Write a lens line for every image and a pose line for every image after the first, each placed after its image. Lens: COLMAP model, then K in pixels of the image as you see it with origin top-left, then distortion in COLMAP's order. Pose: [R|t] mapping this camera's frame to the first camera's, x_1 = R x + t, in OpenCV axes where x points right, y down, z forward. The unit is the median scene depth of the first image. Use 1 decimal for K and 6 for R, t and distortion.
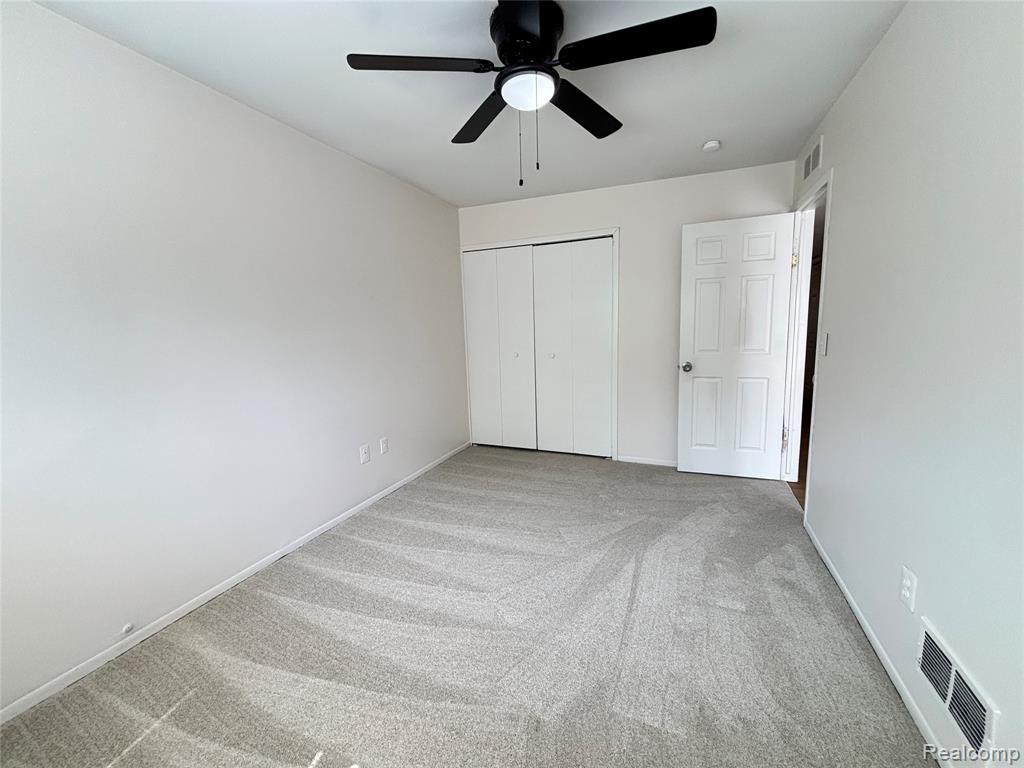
lens RADIAL K [[410.9, 0, 512.0], [0, 410.9, 384.0], [0, 0, 1]] dist [0.001216, 0.000129]
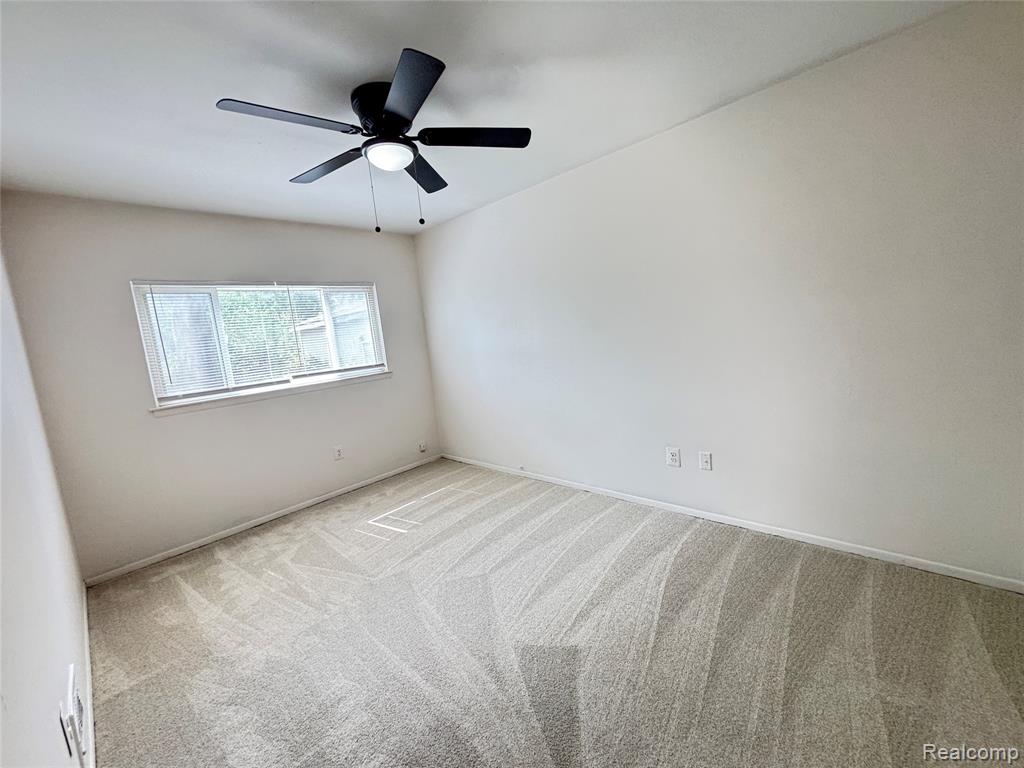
lens RADIAL K [[410.9, 0, 512.0], [0, 410.9, 384.0], [0, 0, 1]] dist [0.001216, 0.000129]
pose [[-0.348043, 0.190297, -0.917961, 0.713661], [-0.029074, 0.976519, 0.213460, -0.217566], [0.937028, 0.100982, -0.334338, 1.130138]]
